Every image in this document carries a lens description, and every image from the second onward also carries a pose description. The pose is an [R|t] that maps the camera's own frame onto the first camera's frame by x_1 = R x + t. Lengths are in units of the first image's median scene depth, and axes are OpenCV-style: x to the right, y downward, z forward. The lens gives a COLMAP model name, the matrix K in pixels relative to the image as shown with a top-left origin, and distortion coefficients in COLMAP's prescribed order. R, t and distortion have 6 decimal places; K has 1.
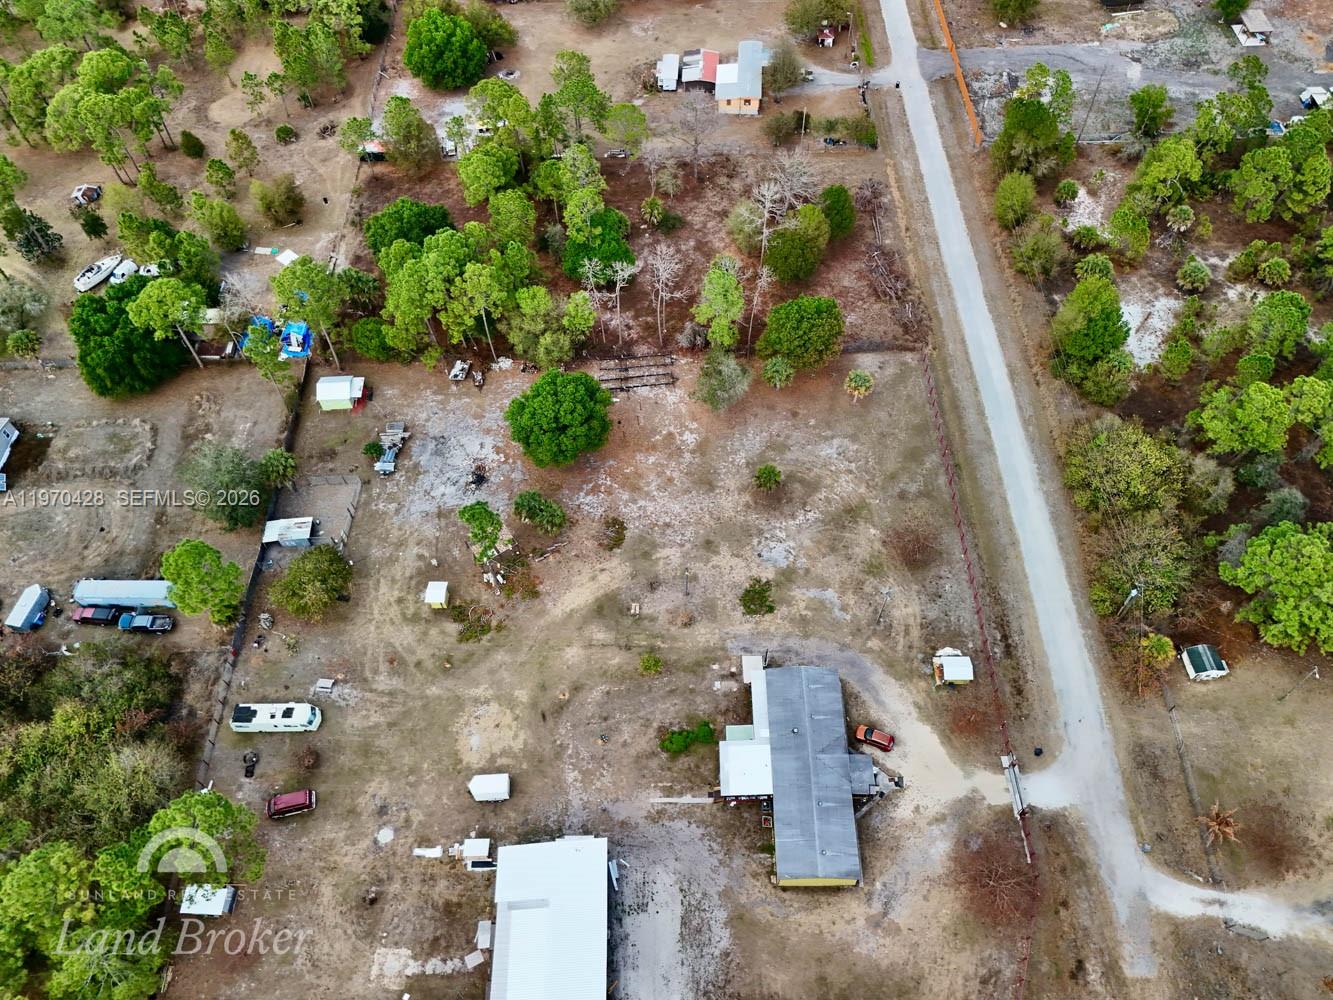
lens RADIAL K [[978.2, 0, 668.7], [0, 978.2, 498.0], [0, 0, 1]] dist [0.065870, -0.059514]
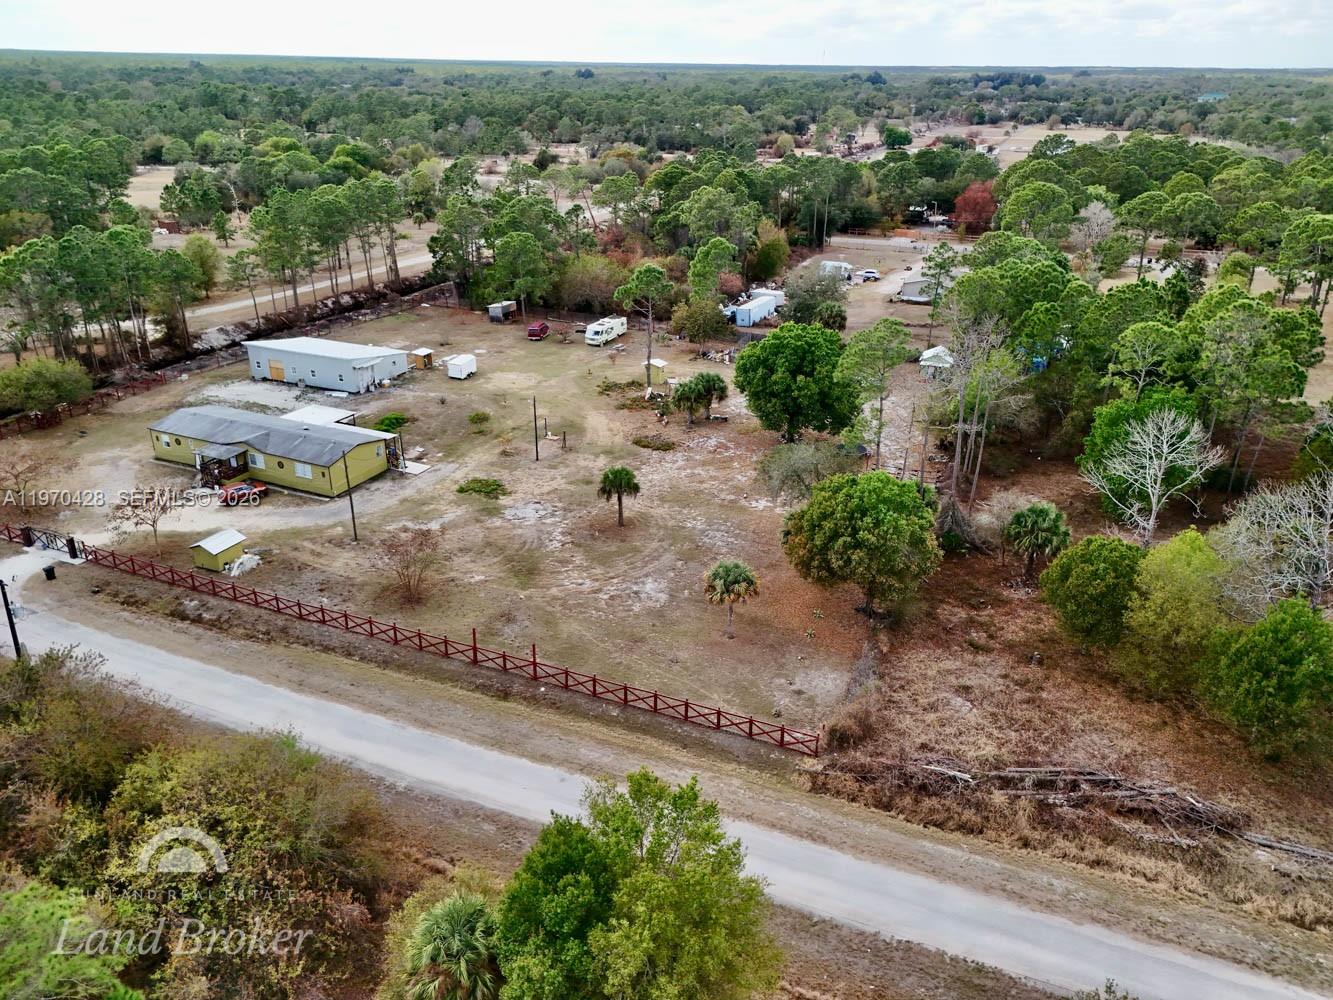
lens RADIAL K [[978.2, 0, 668.7], [0, 978.2, 498.0], [0, 0, 1]] dist [0.065870, -0.059514]
pose [[-0.405440, 0.382052, -0.830455, 0.661295], [-0.757747, 0.367686, 0.539098, -0.413844], [0.511310, 0.847846, 0.140424, 0.937372]]
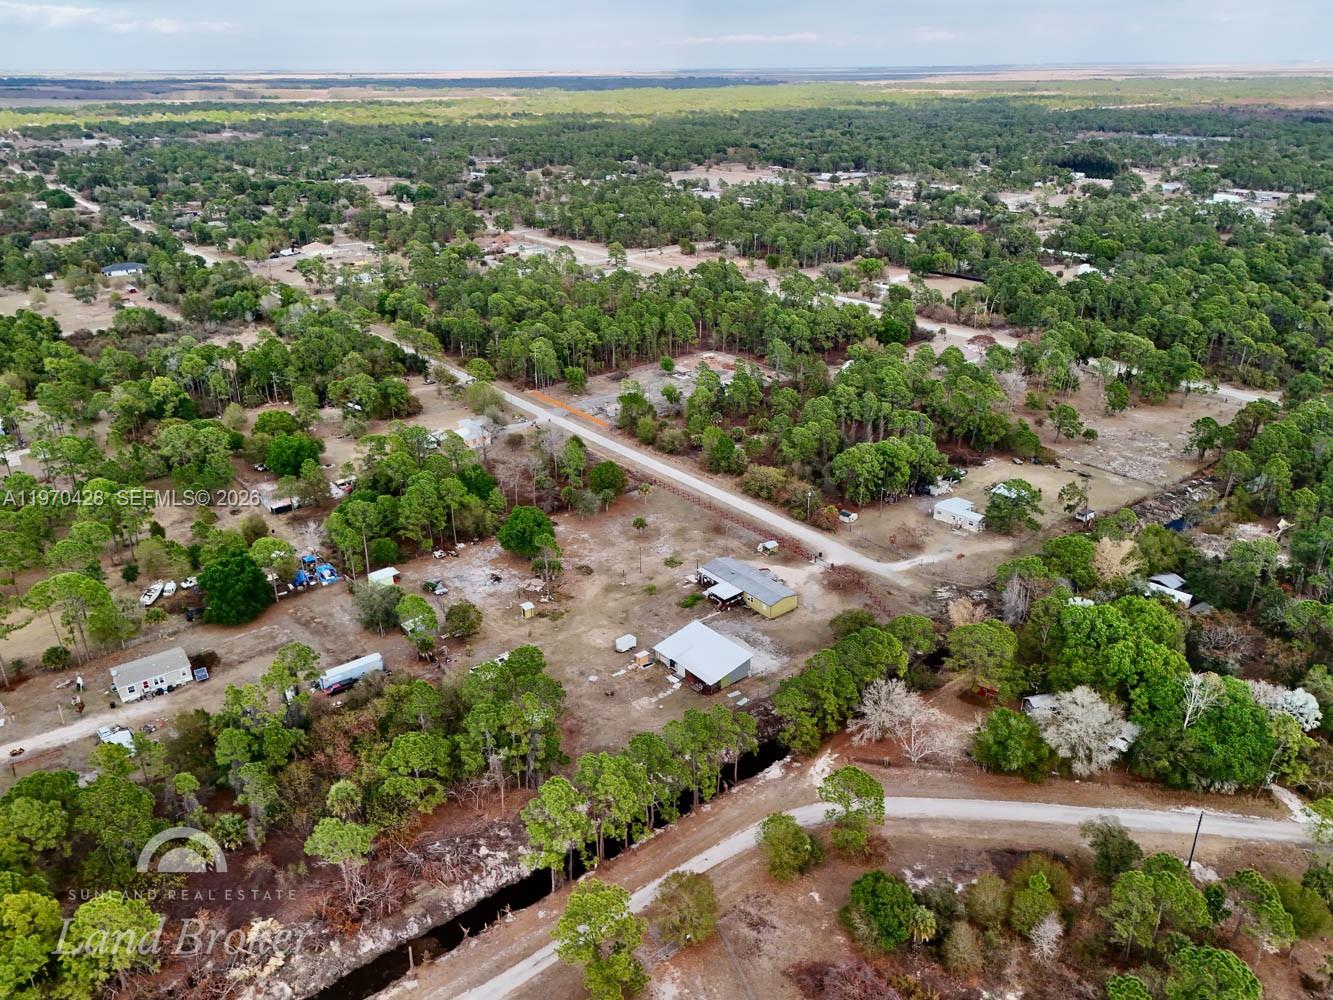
lens RADIAL K [[978.2, 0, 668.7], [0, 978.2, 498.0], [0, 0, 1]] dist [0.065870, -0.059514]
pose [[0.788290, -0.229178, 0.571031, -0.945719], [0.500147, 0.779227, -0.377701, 0.698302], [-0.358402, 0.583337, 0.728880, -0.454254]]
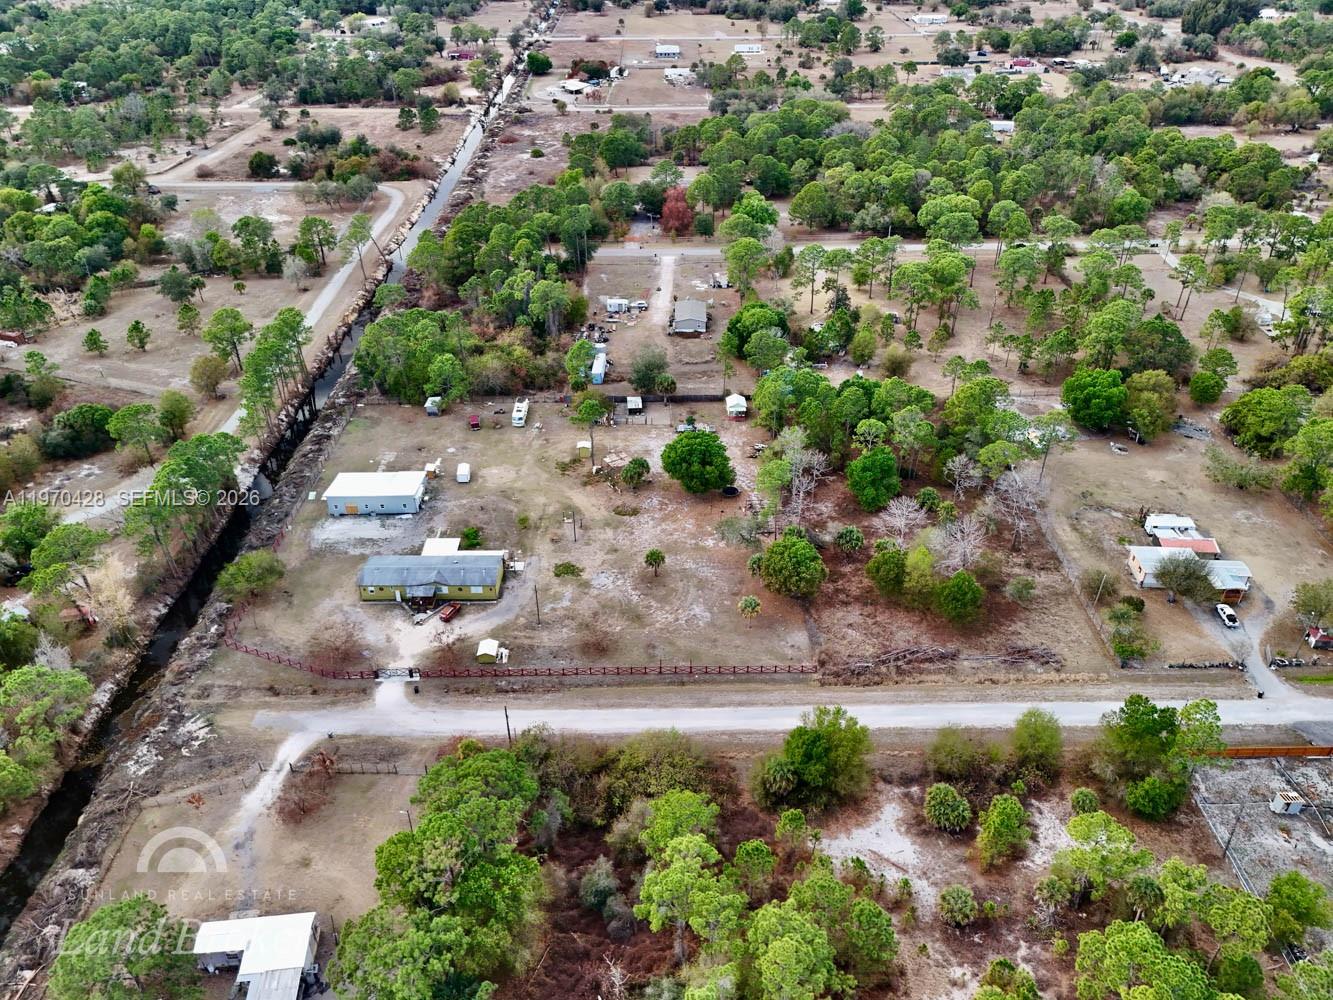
lens RADIAL K [[978.2, 0, 668.7], [0, 978.2, 498.0], [0, 0, 1]] dist [0.065870, -0.059514]
pose [[-0.004444, 0.570395, -0.821358, 1.156422], [-0.822213, 0.465411, 0.327656, -0.514703], [0.569163, 0.676787, 0.466918, 0.336324]]
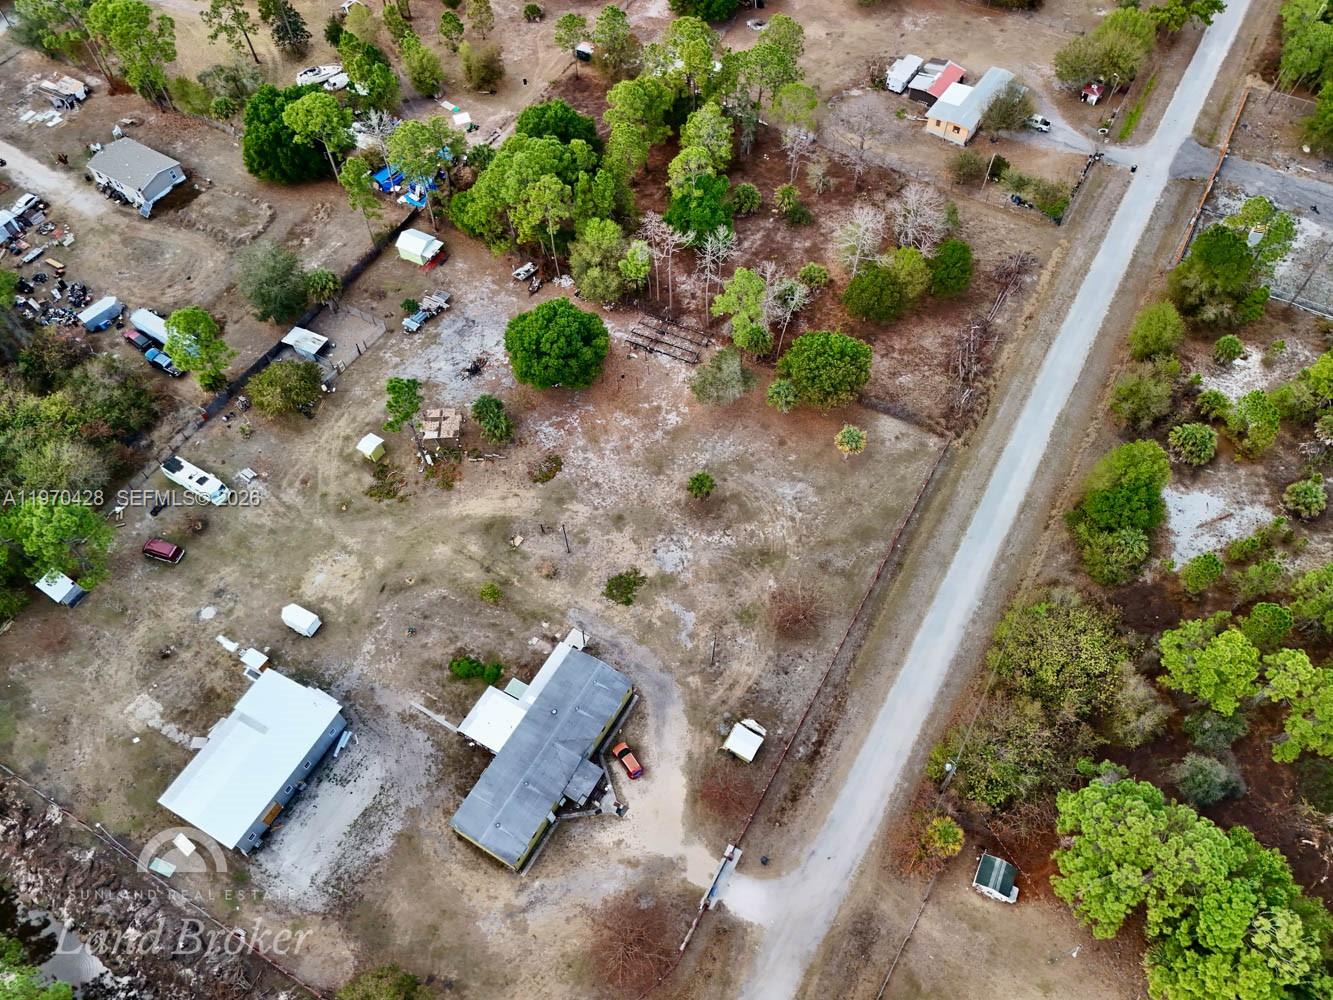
lens RADIAL K [[978.2, 0, 668.7], [0, 978.2, 498.0], [0, 0, 1]] dist [0.065870, -0.059514]
pose [[0.858799, 0.435525, -0.269781, 0.345501], [-0.424681, 0.899736, 0.100606, -0.094204], [0.286548, 0.028171, 0.957652, 0.057923]]
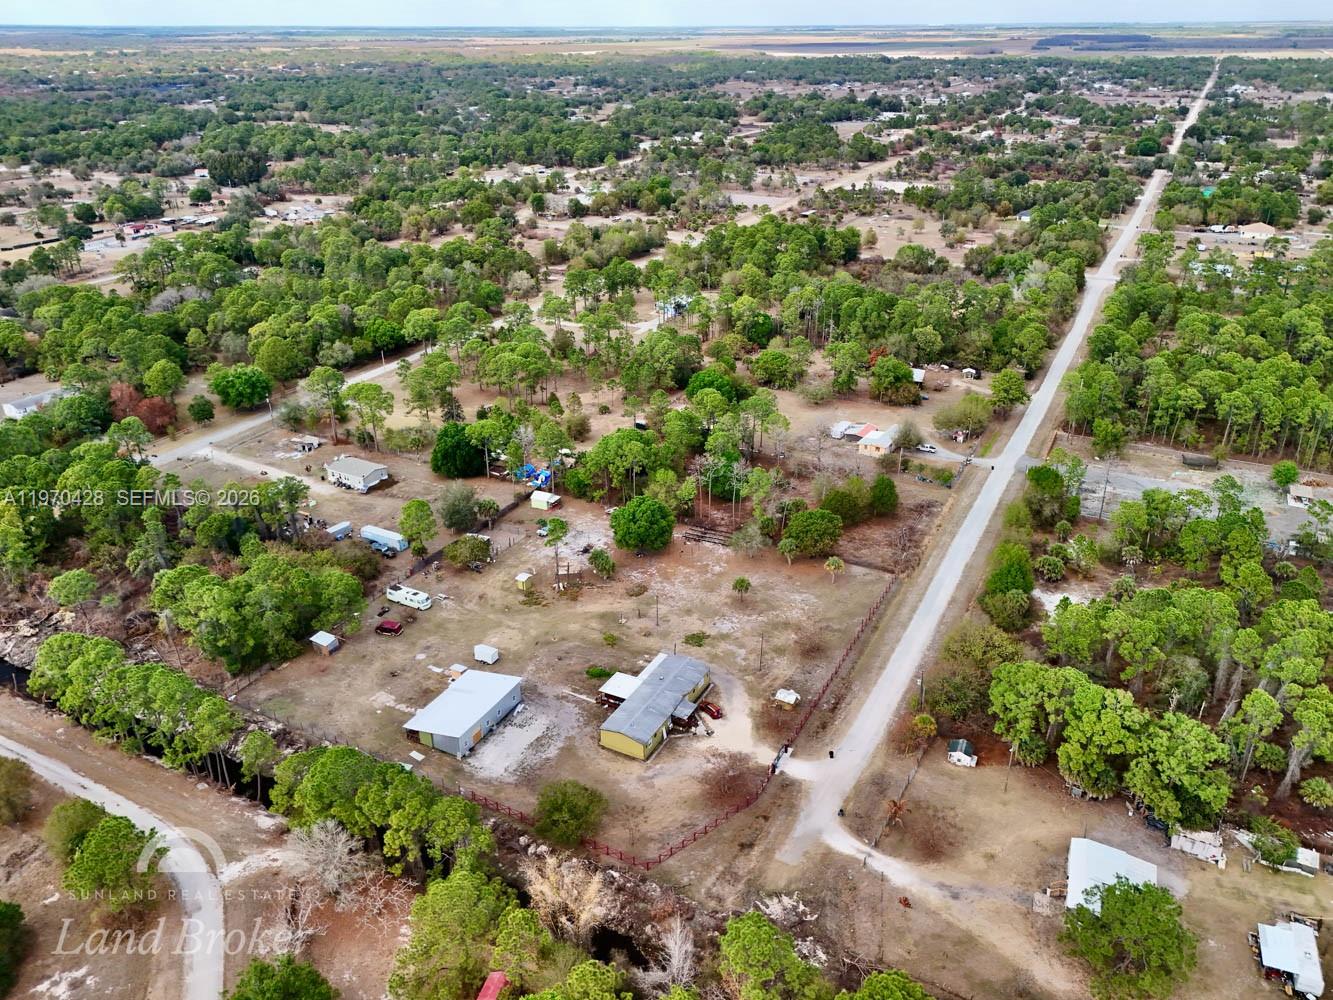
lens RADIAL K [[978.2, 0, 668.7], [0, 978.2, 498.0], [0, 0, 1]] dist [0.065870, -0.059514]
pose [[0.877462, 0.222642, -0.424842, 0.619899], [-0.403537, 0.821442, -0.402977, 0.526938], [0.259264, 0.525036, 0.810629, -0.328995]]
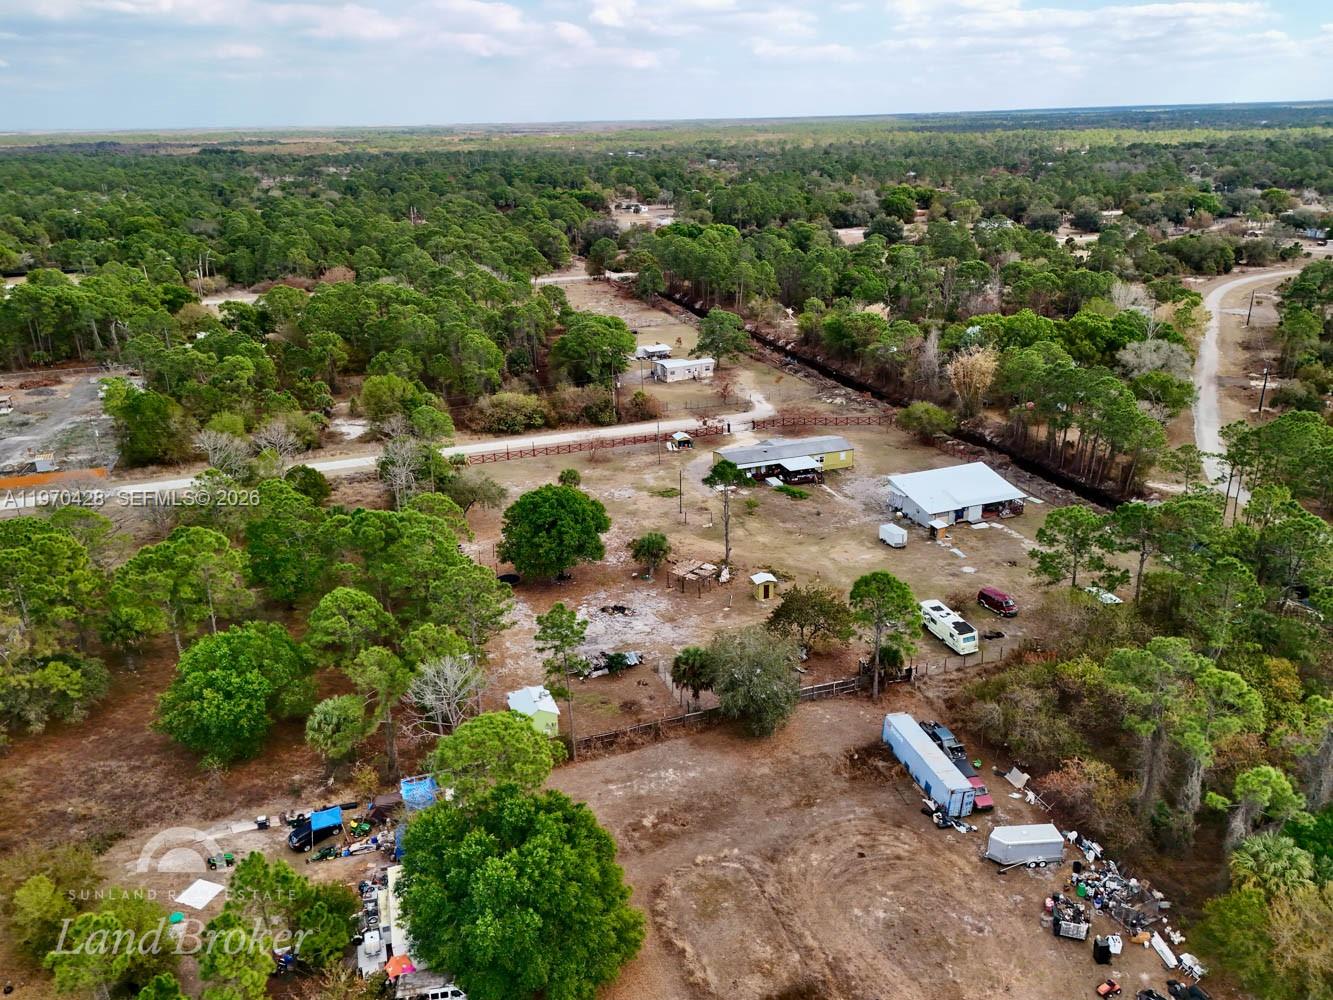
lens RADIAL K [[978.2, 0, 668.7], [0, 978.2, 498.0], [0, 0, 1]] dist [0.065870, -0.059514]
pose [[-0.311118, -0.318142, 0.895540, -1.043290], [0.799425, 0.421963, 0.427630, -0.436633], [-0.513932, 0.848960, 0.123050, 0.814563]]
